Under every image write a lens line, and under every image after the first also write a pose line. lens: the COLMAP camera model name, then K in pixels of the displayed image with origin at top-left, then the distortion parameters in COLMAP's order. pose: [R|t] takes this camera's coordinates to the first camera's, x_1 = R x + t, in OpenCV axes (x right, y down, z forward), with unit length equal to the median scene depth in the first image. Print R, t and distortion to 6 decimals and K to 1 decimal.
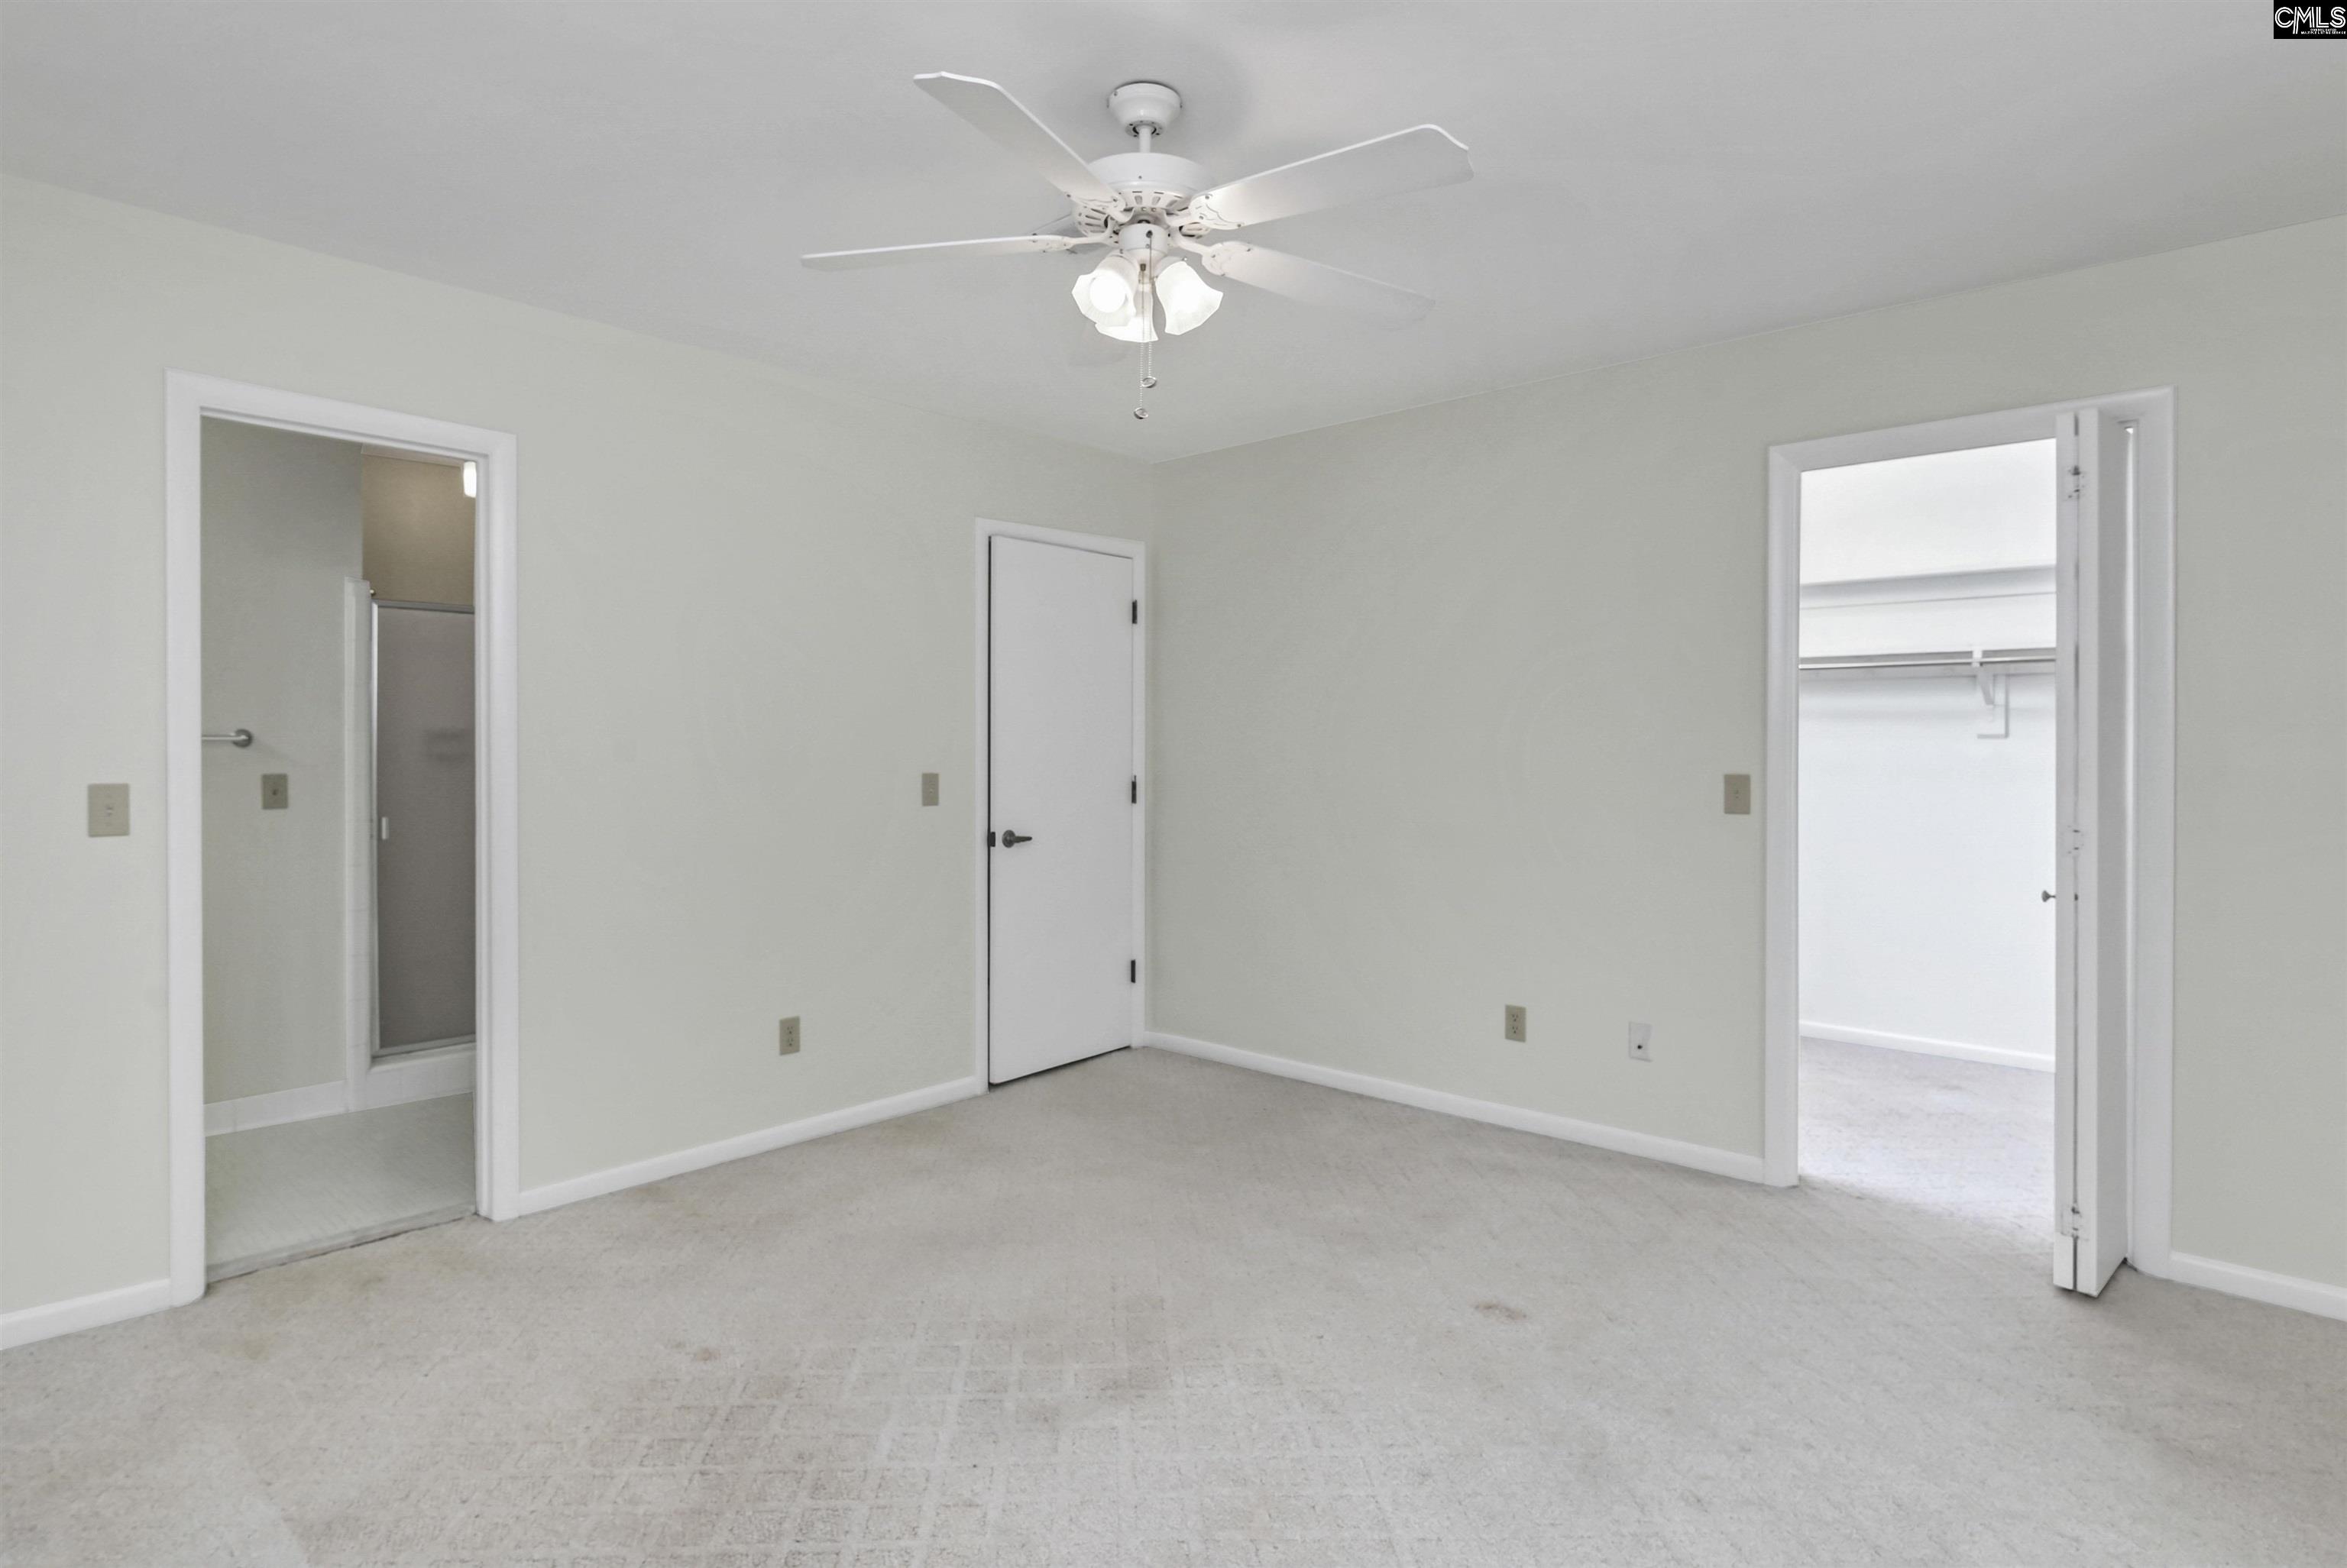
lens RADIAL K [[1168.9, 0, 1166.6], [0, 1168.9, 750.9], [0, 0, 1]] dist [-0.004853, -0.000585]
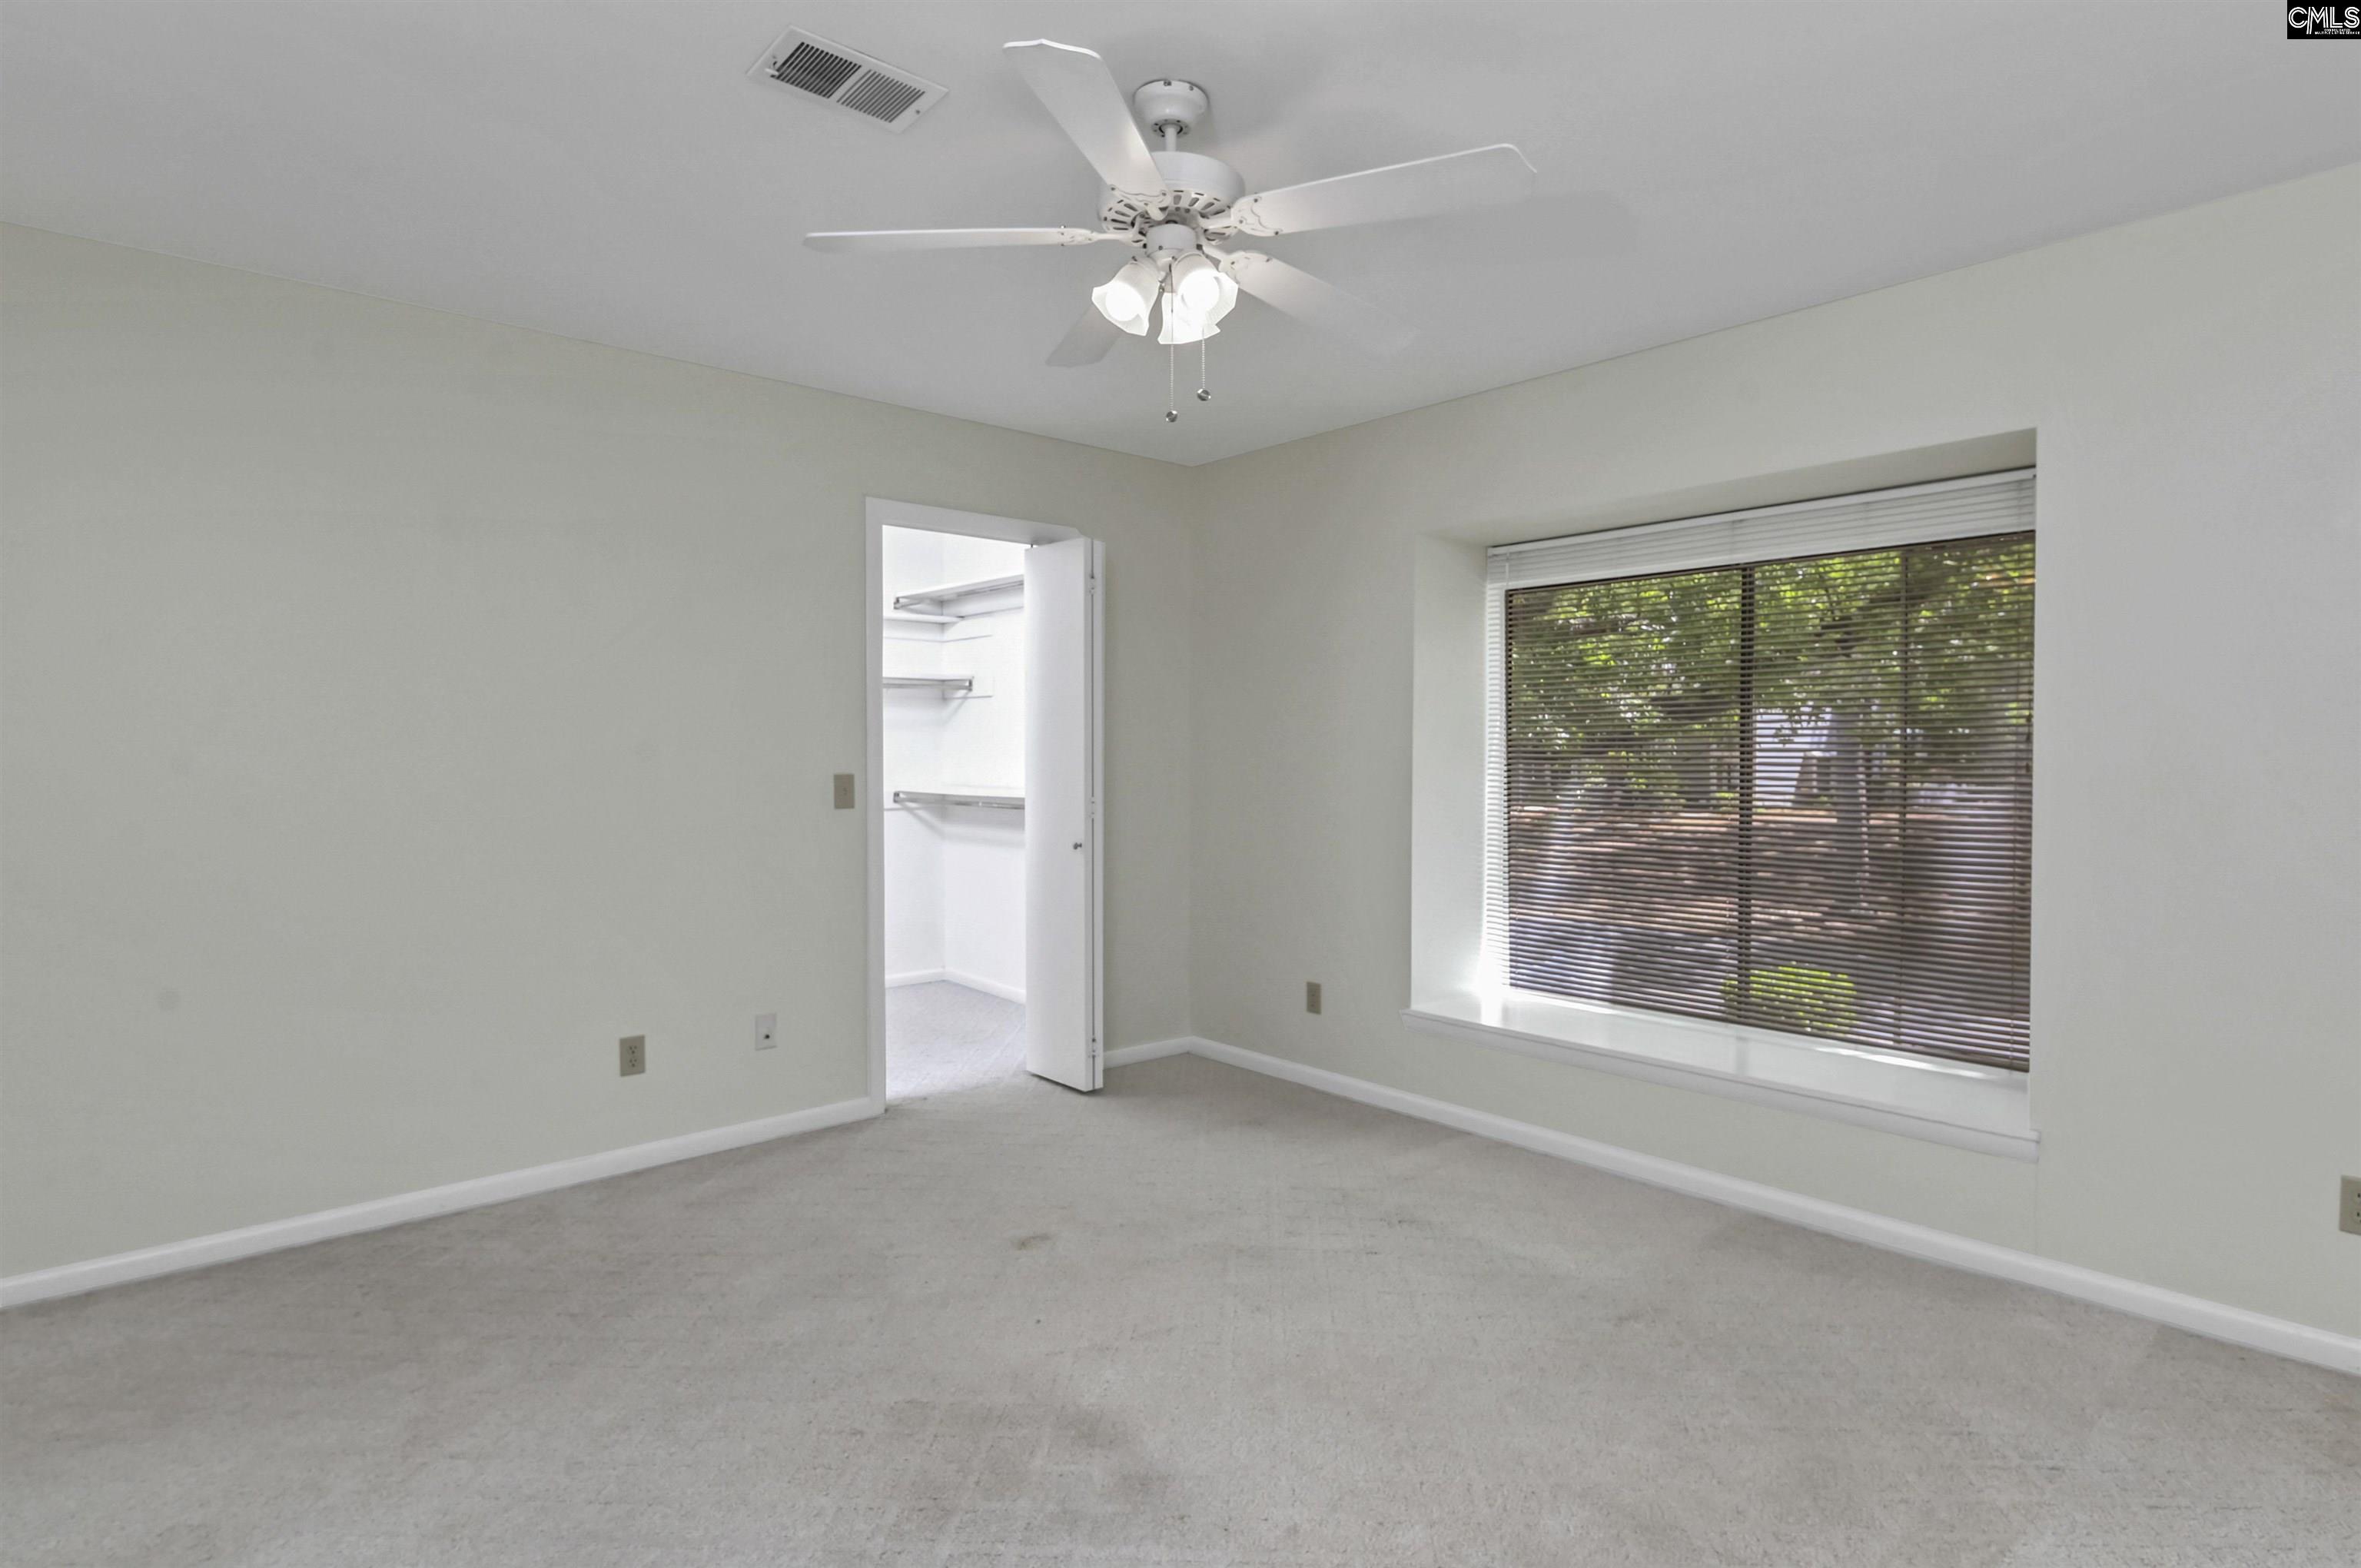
lens RADIAL K [[1176.1, 0, 1176.0], [0, 1176.1, 779.5], [0, 0, 1]] dist [-0.004853, -0.000585]
pose [[0.131776, -0.025926, 0.990940, -0.634200], [0.003839, 0.999664, 0.025644, -0.003117], [-0.991272, 0.000425, 0.131831, 0.539454]]
